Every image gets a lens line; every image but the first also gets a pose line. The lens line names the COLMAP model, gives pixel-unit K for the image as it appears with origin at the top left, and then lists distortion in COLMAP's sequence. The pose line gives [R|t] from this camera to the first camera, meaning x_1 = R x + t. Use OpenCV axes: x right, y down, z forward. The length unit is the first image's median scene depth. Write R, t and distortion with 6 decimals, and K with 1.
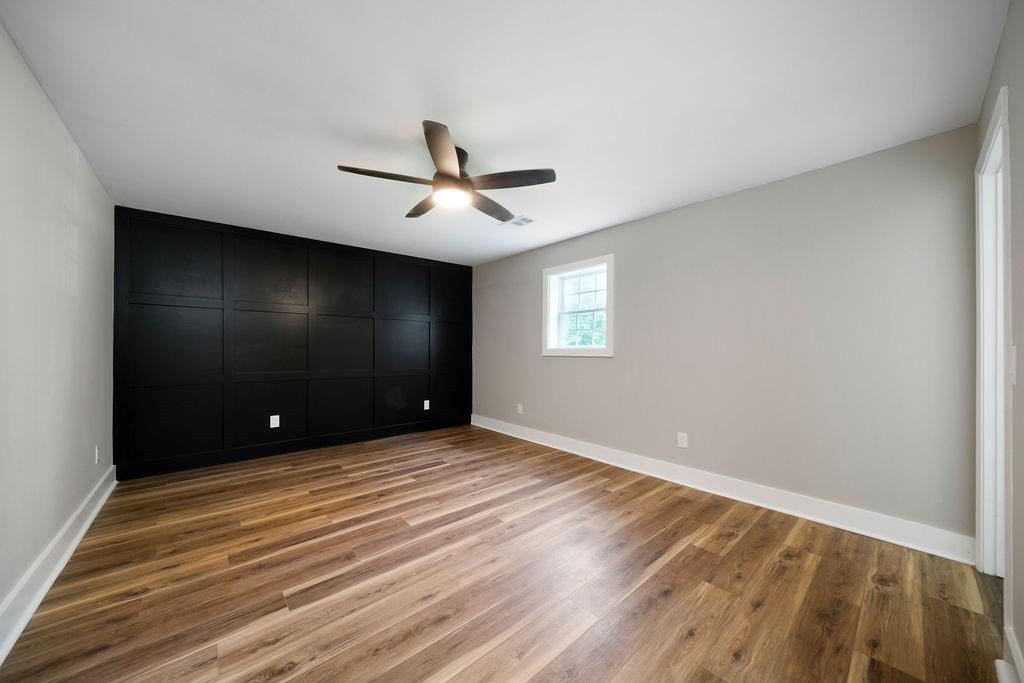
lens RADIAL K [[349.8, 0, 507.5], [0, 349.8, 343.4], [0, 0, 1]] dist [-0.000267, -0.000265]
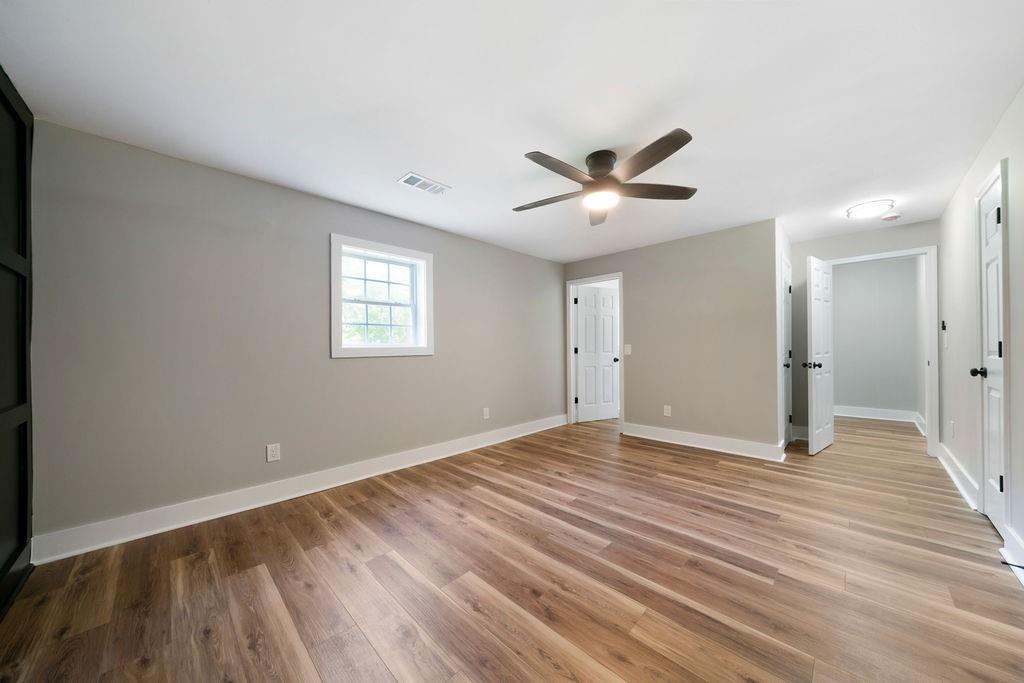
lens RADIAL K [[349.8, 0, 511.5], [0, 349.8, 347.3], [0, 0, 1]] dist [-0.000267, -0.000265]
pose [[-0.065159, -0.001089, 0.997874, -0.873851], [-0.010158, 0.999948, 0.000428, 0.015011], [-0.997823, -0.010109, -0.065167, 0.996026]]
